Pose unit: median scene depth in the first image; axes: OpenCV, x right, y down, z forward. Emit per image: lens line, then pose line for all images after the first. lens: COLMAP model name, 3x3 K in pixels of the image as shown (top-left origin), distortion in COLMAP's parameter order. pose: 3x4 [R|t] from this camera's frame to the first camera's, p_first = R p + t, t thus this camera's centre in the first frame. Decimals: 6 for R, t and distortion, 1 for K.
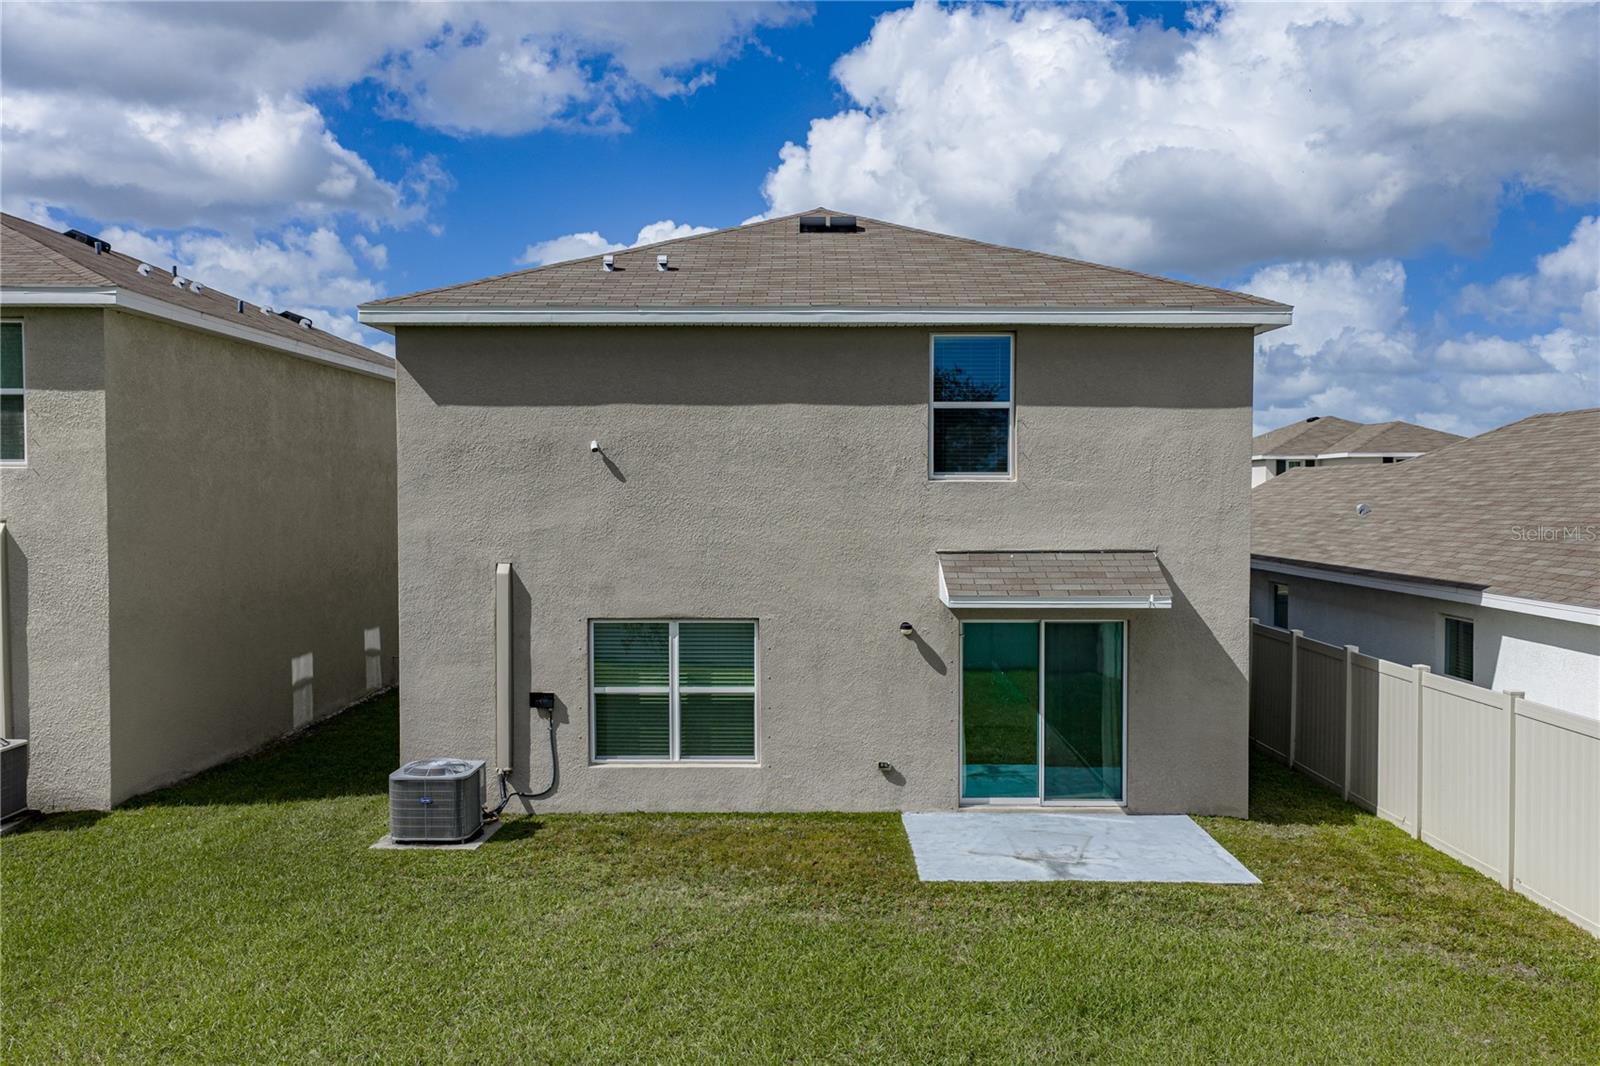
lens RADIAL K [[1333.5, 0, 800.0], [0, 1333.5, 533.0], [0, 0, 1]] dist [0.026755, -0.000158]
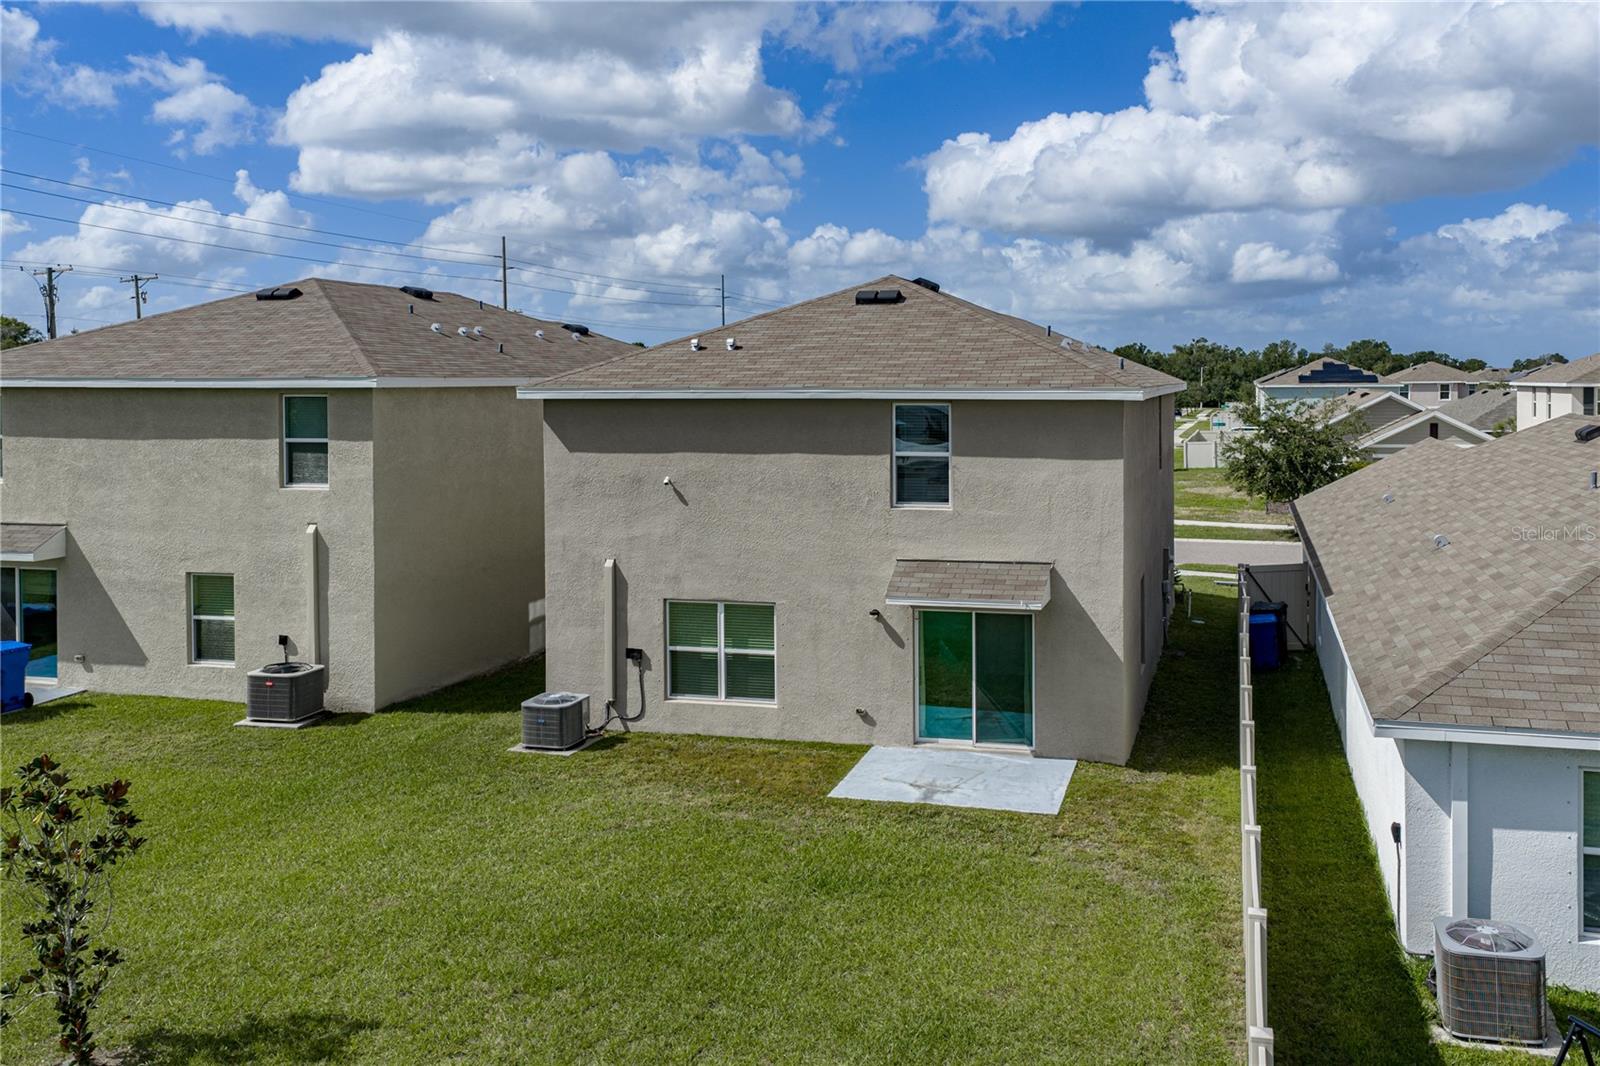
lens RADIAL K [[1335.6, 0, 903.2], [0, 1335.6, 403.7], [0, 0, 1]] dist [0.014737, 0.002386]
pose [[0.973268, 0.000886, -0.229672, 0.428490], [-0.003566, 0.999930, -0.011256, -0.132730], [0.229646, 0.011774, 0.973203, -0.358145]]
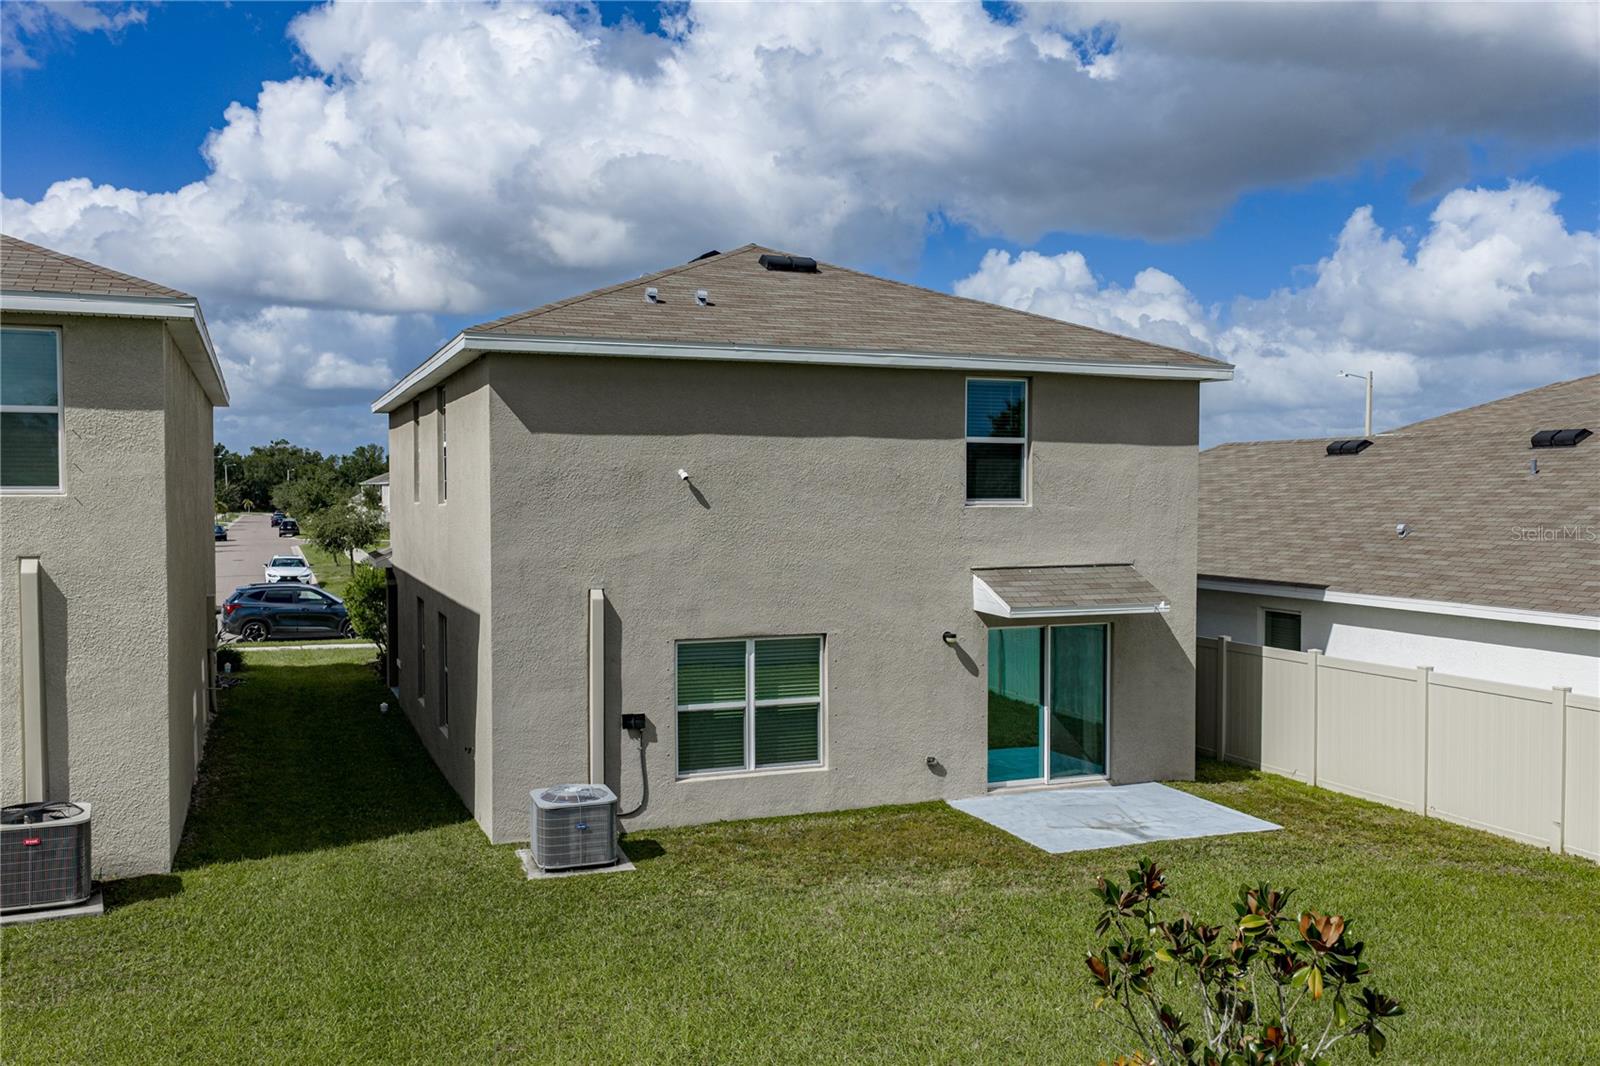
lens RADIAL K [[1333.5, 0, 800.0], [0, 1333.5, 533.0], [0, 0, 1]] dist [0.026755, -0.000158]
pose [[0.928212, -0.011762, 0.371866, -0.454642], [0.010365, 0.999930, 0.005754, -0.024304], [-0.371907, -0.001487, 0.928269, -0.001900]]
